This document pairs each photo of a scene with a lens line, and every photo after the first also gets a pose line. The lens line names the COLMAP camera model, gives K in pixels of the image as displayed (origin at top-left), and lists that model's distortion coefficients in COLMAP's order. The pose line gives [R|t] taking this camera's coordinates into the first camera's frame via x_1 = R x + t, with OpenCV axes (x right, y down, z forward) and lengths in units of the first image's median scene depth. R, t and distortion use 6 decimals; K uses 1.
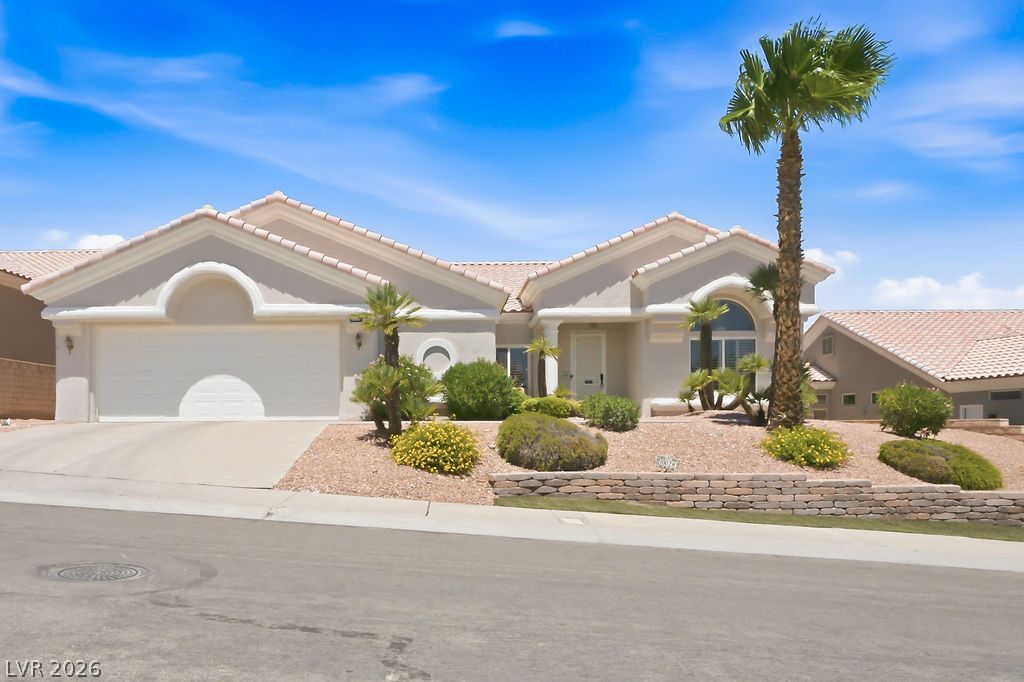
lens RADIAL K [[747.1, 0, 461.6], [0, 747.1, 421.5], [0, 0, 1]] dist [0.002522, 0.004737]
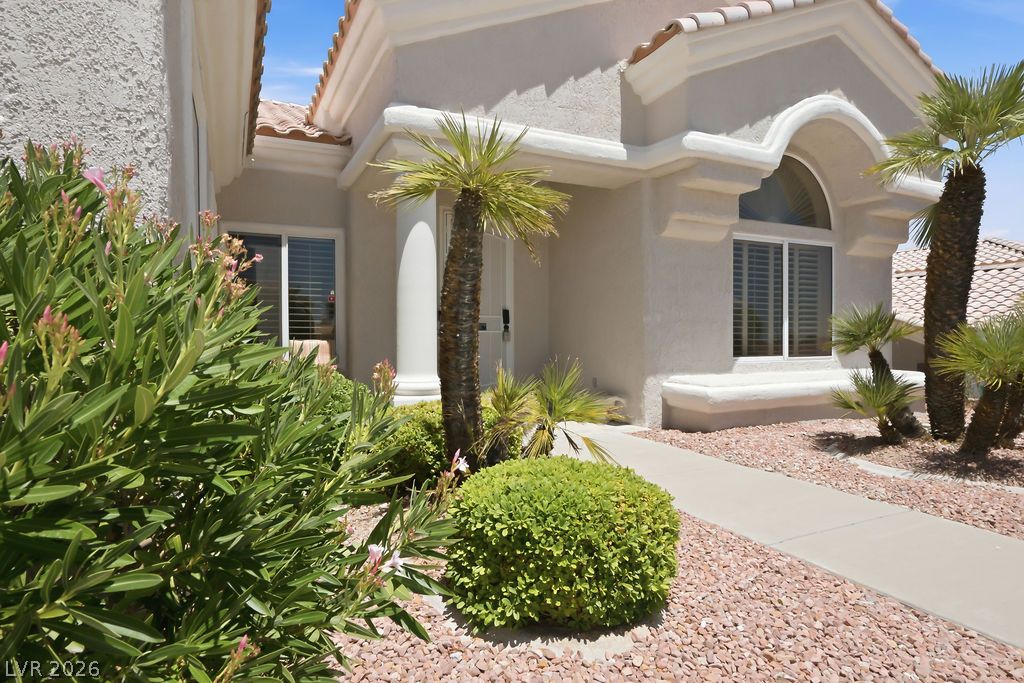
lens RADIAL K [[574.1, 0, 512.0], [0, 574.1, 341.5], [0, 0, 1]] dist [-0.001287, 0.000239]
pose [[0.905362, -0.001339, 0.424639, 0.061865], [-0.002729, 0.999956, 0.008972, -0.066648], [-0.424633, -0.009281, 0.905318, 0.963379]]
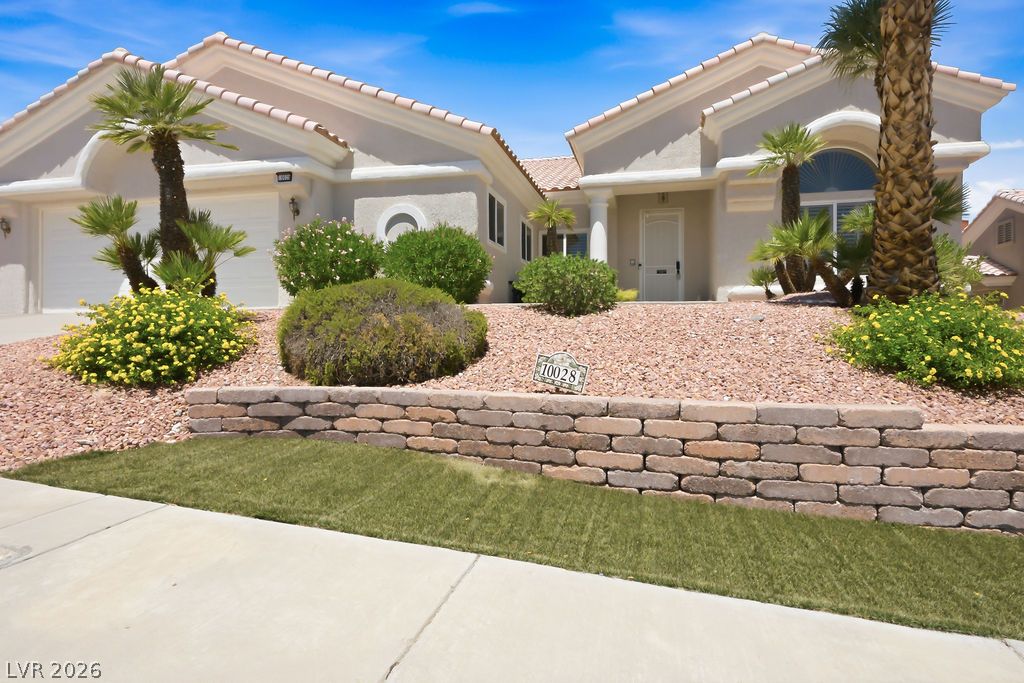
lens RADIAL K [[585.4, 0, 521.4], [0, 585.4, 337.1], [0, 0, 1]] dist [-0.000527, 0.003219]
pose [[0.972130, 0.003351, -0.234418, 0.241002], [-0.003144, 0.999994, 0.001258, 0.025290], [0.234421, -0.000486, 0.972135, 0.483310]]
